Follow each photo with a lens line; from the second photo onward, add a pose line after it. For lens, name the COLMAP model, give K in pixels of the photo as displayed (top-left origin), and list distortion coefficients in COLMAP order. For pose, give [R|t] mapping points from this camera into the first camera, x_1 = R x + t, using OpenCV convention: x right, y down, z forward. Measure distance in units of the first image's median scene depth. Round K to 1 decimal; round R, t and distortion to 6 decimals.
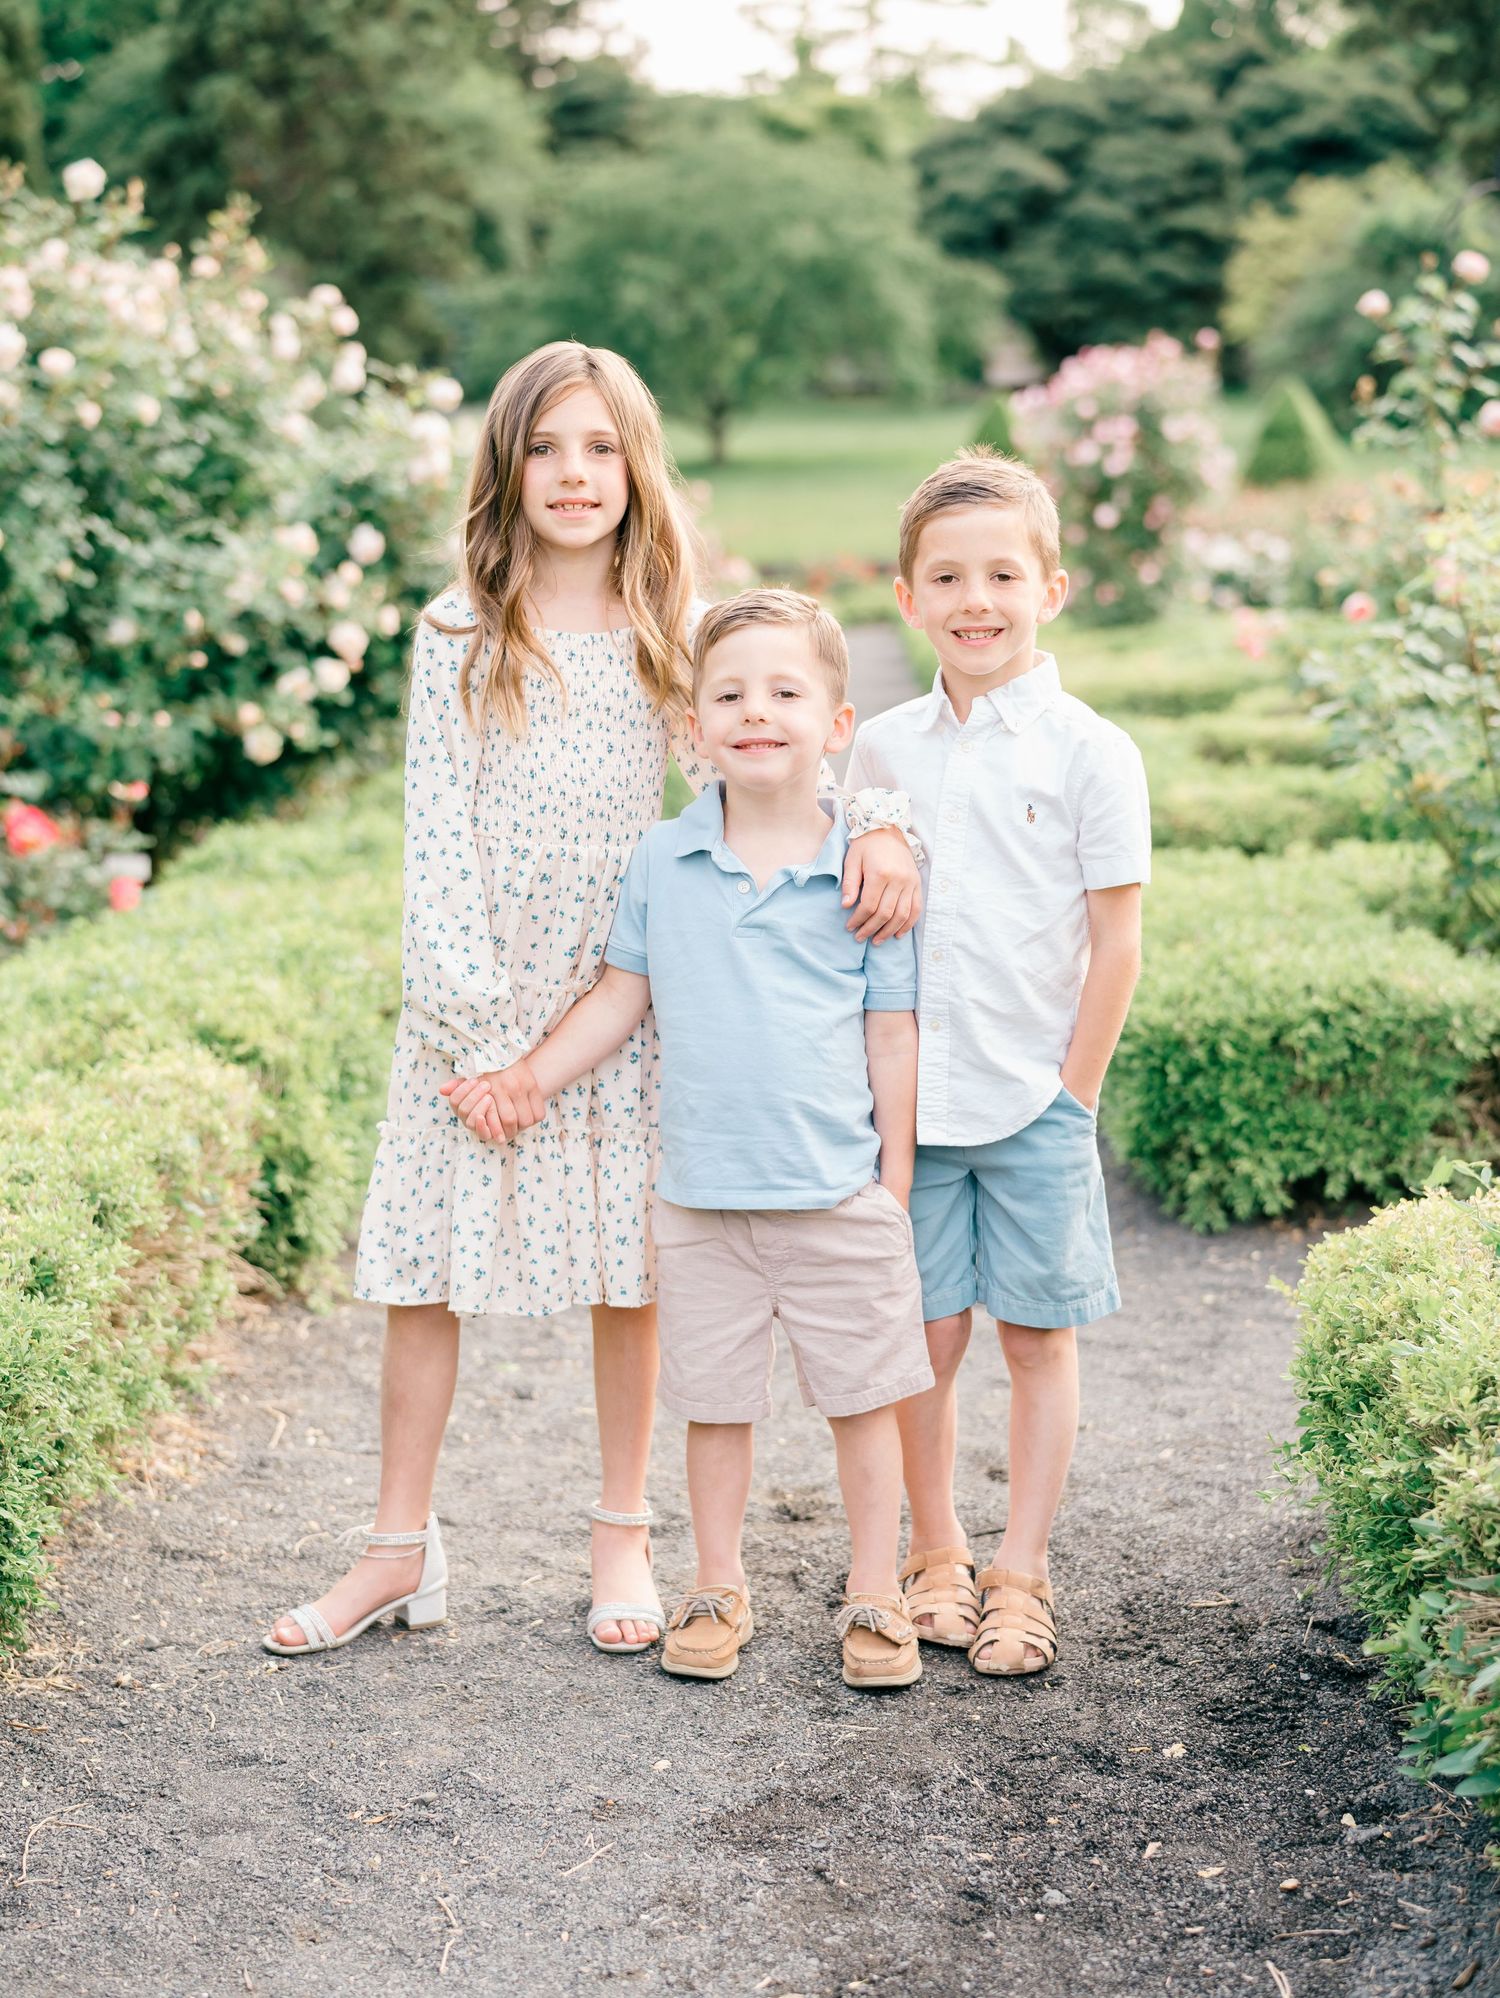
lens RADIAL K [[3233.9, 0, 738.6], [0, 3233.9, 995.6], [0, 0, 1]] dist [-0.002691, 0.000000]
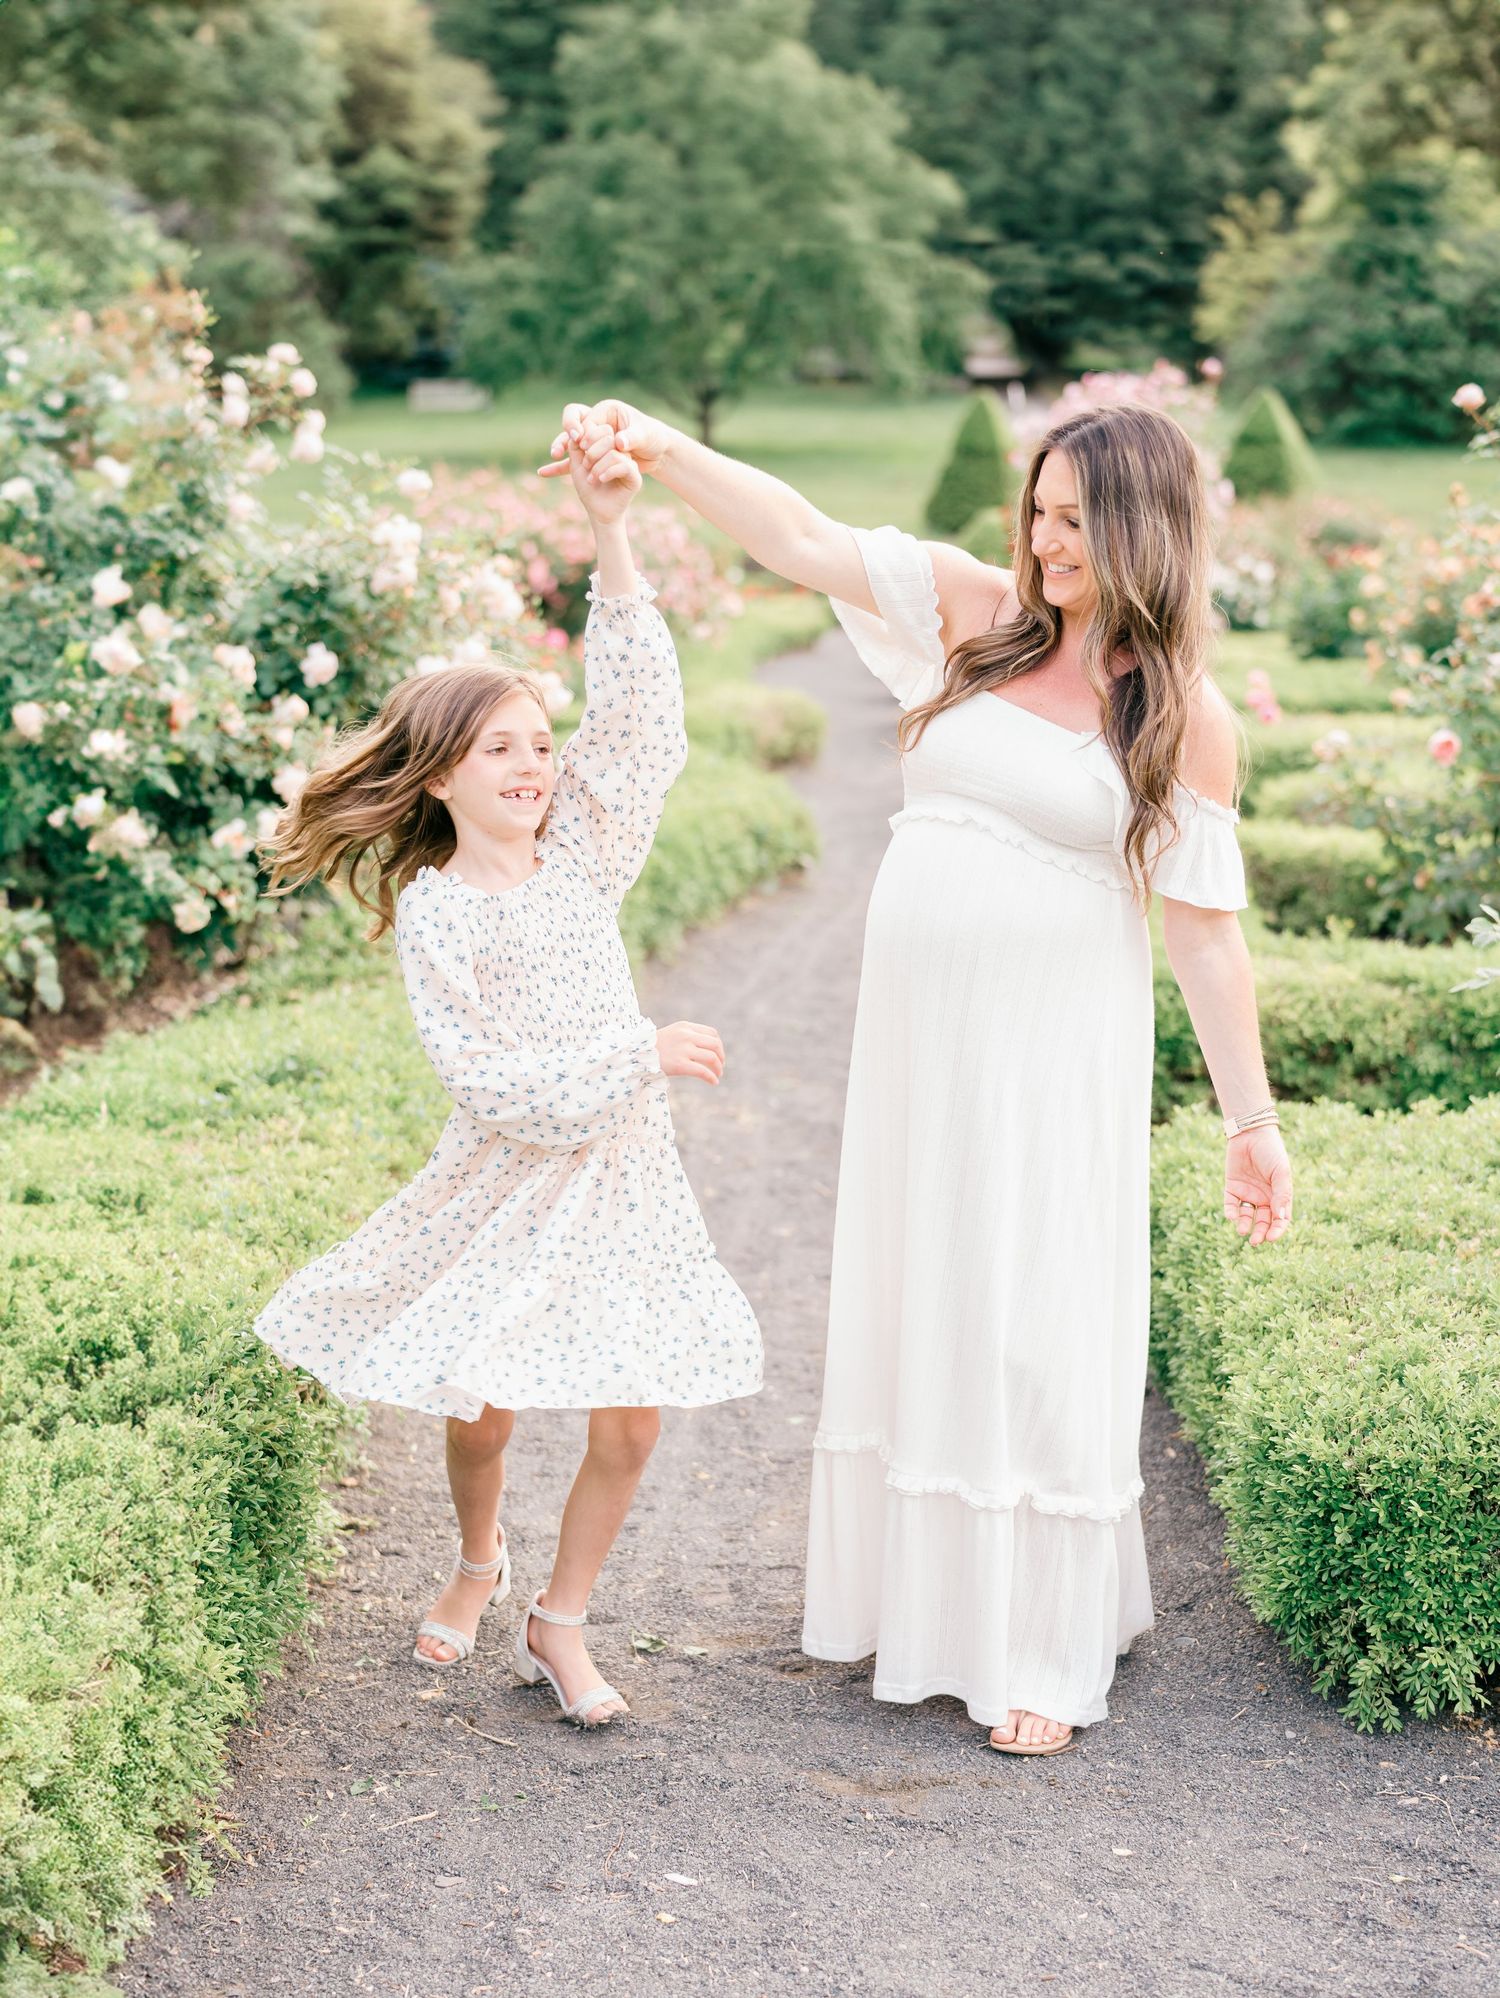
lens RADIAL K [[3052.1, 0, 811.5], [0, 3052.1, 1093.3], [0, 0, 1]] dist [-0.003143, 0.000000]
pose [[0.999152, 0.022595, 0.034412, -0.008891], [-0.024261, 0.998514, 0.048791, -0.059828], [-0.033259, -0.049584, 0.998216, 0.160734]]
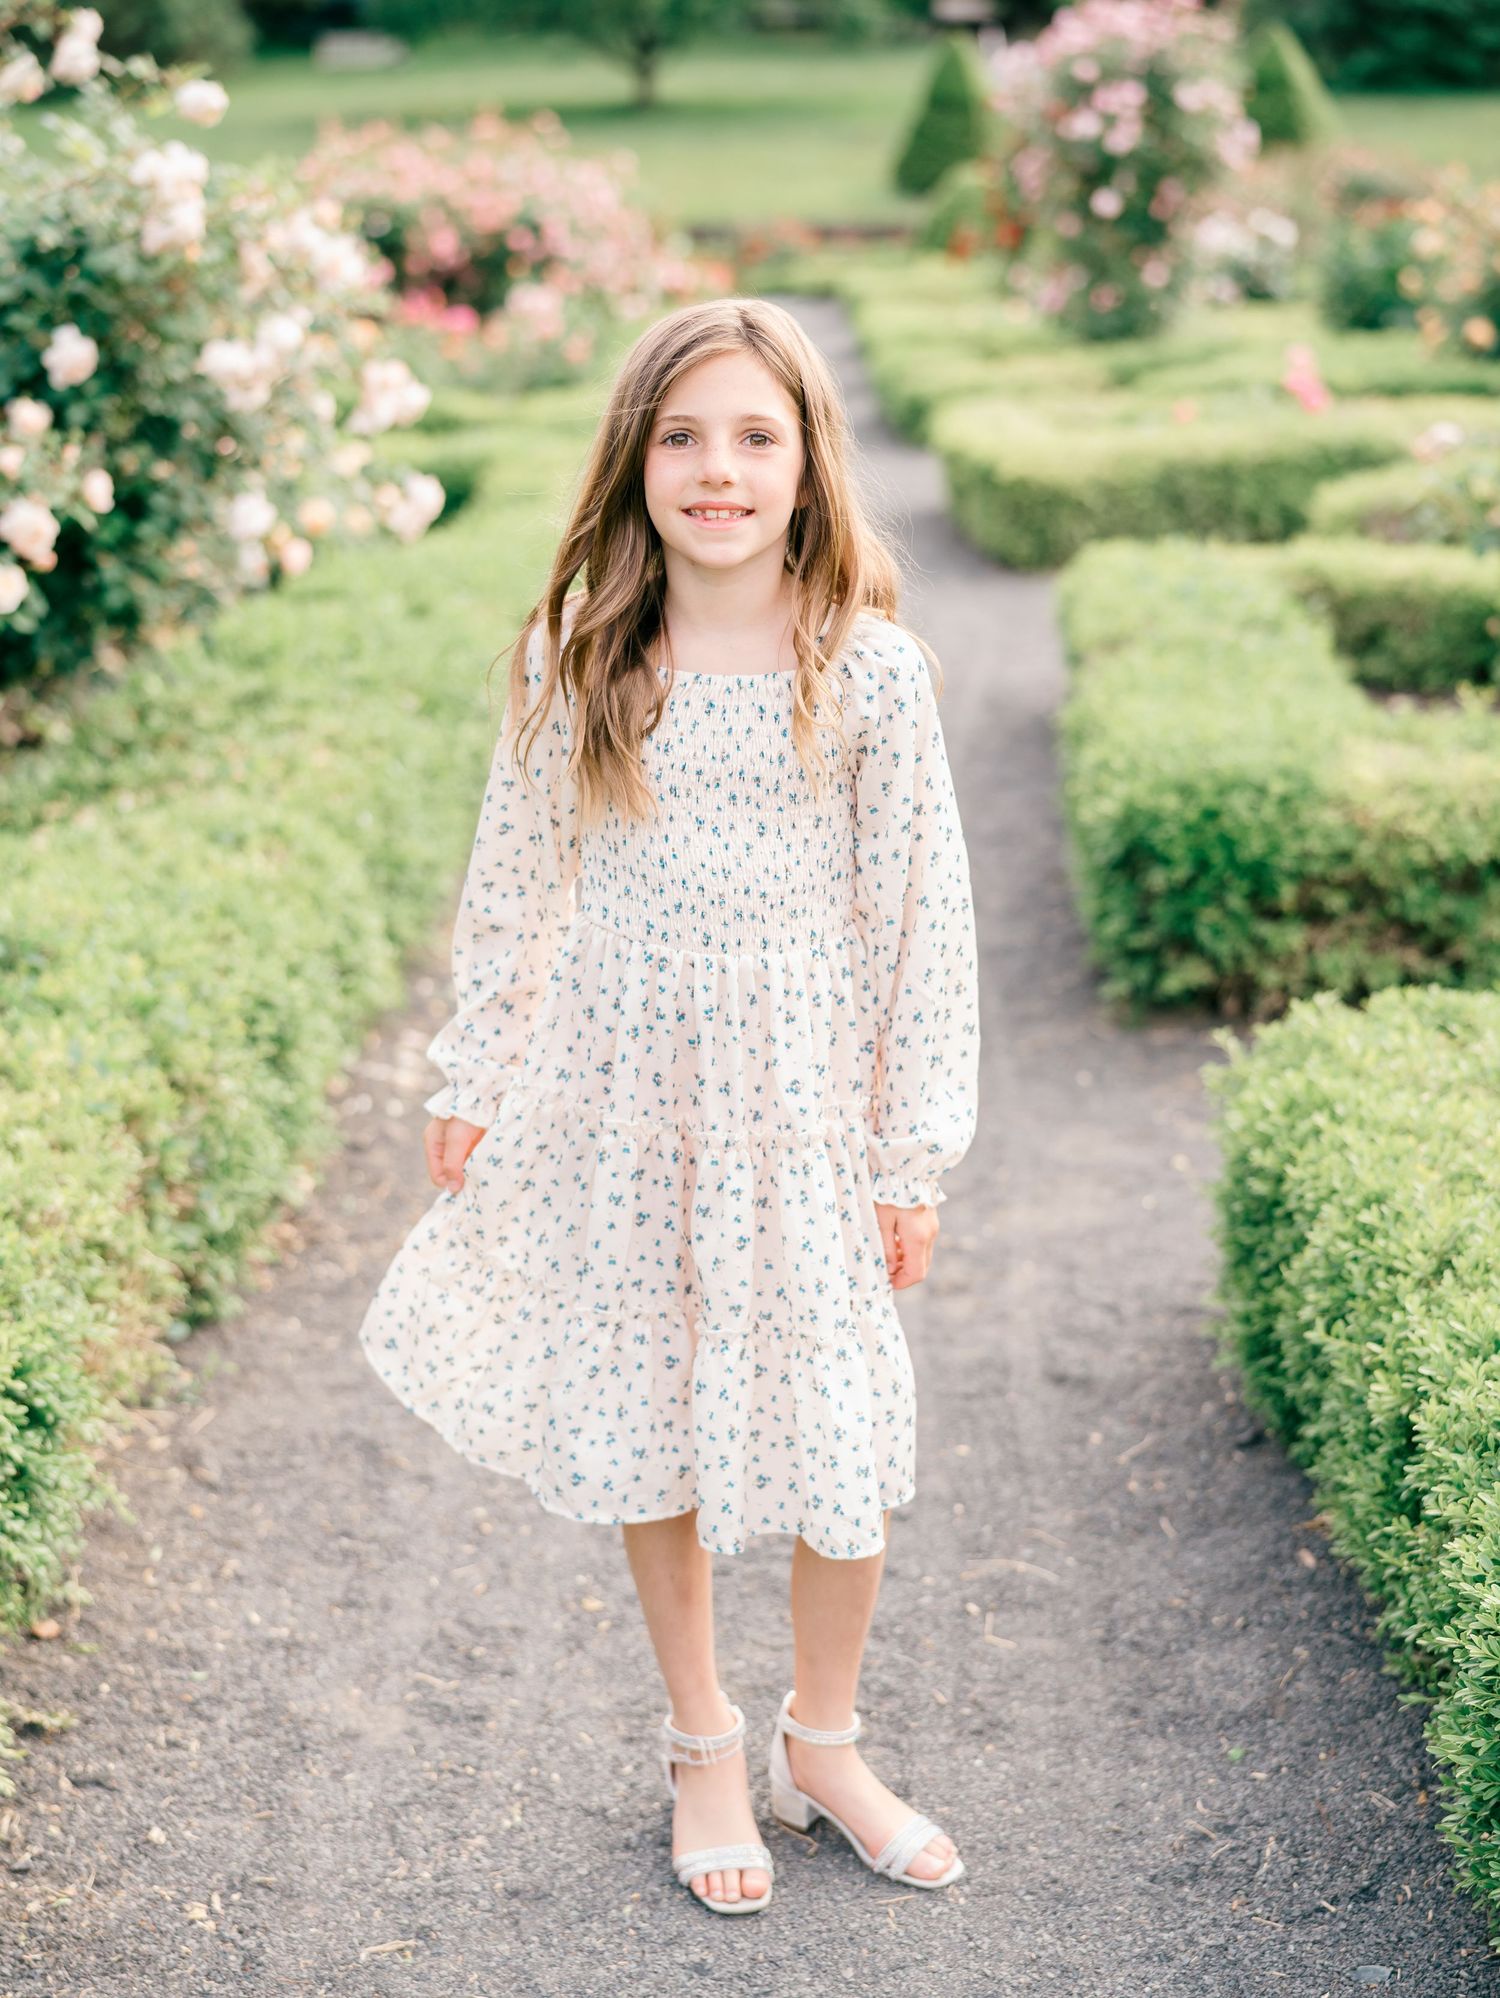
lens RADIAL K [[3282.8, 0, 746.9], [0, 3282.8, 1021.6], [0, 0, 1]] dist [0.006025, 0.000000]
pose [[0.999592, 0.008548, 0.027236, -0.001603], [-0.011539, 0.993680, 0.111658, -0.073717], [-0.026109, -0.111927, 0.993373, 0.313262]]
